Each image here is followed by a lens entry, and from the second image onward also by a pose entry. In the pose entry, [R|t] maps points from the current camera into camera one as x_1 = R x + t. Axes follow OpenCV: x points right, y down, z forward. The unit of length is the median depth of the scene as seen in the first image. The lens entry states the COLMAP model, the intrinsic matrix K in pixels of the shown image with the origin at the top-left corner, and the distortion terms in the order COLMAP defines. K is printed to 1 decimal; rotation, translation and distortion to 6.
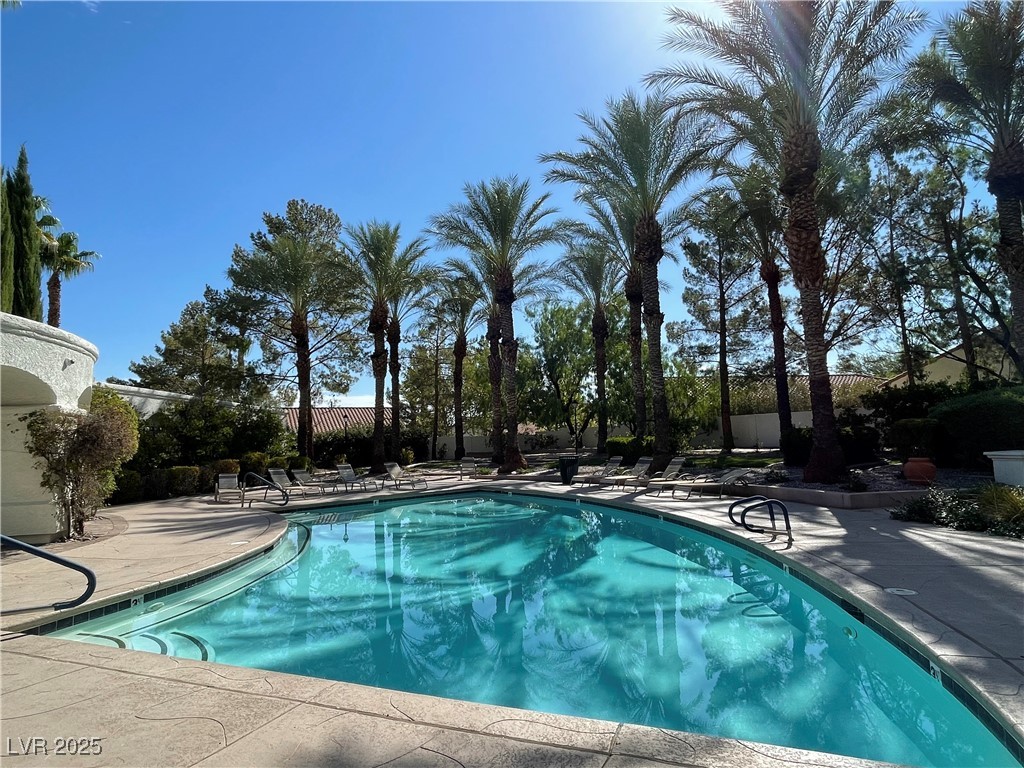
lens RADIAL K [[573.4, 0, 510.5], [0, 573.4, 386.7], [0, 0, 1]] dist [0.005473, -0.000748]
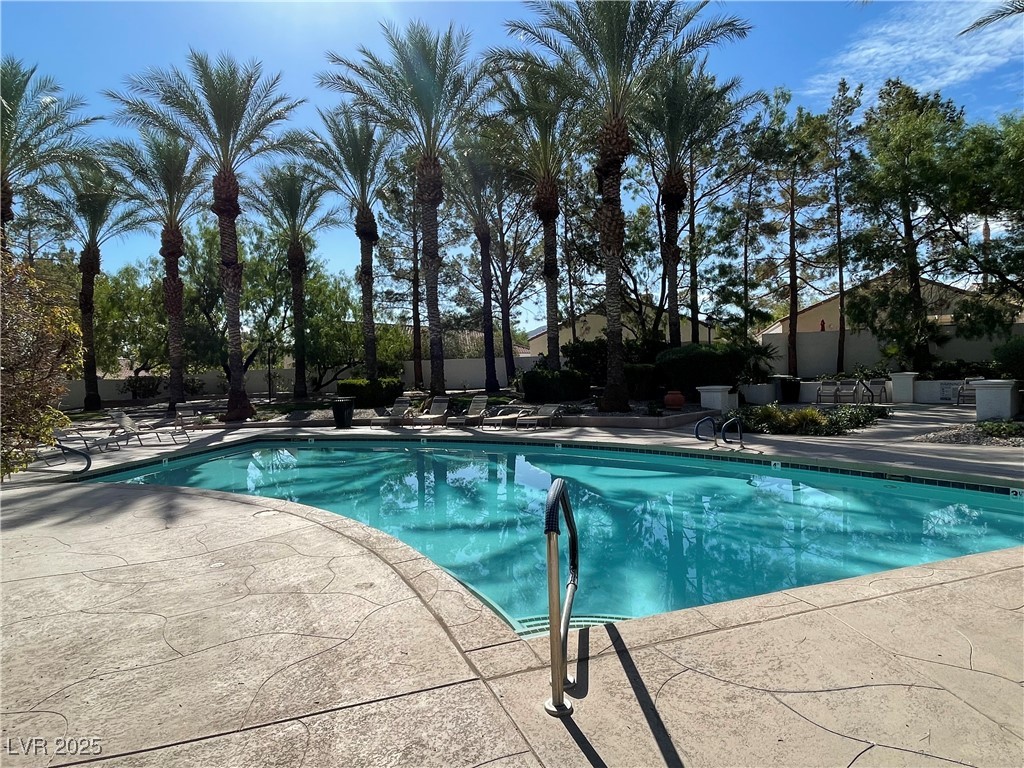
lens RADIAL K [[573.4, 0, 511.5], [0, 573.4, 384.1], [0, 0, 1]] dist [0.005473, -0.000748]
pose [[0.770289, -0.000739, 0.637694, -0.231742], [-0.055373, 0.996145, 0.068040, 0.016108], [-0.635286, -0.087722, 0.767279, 0.090584]]
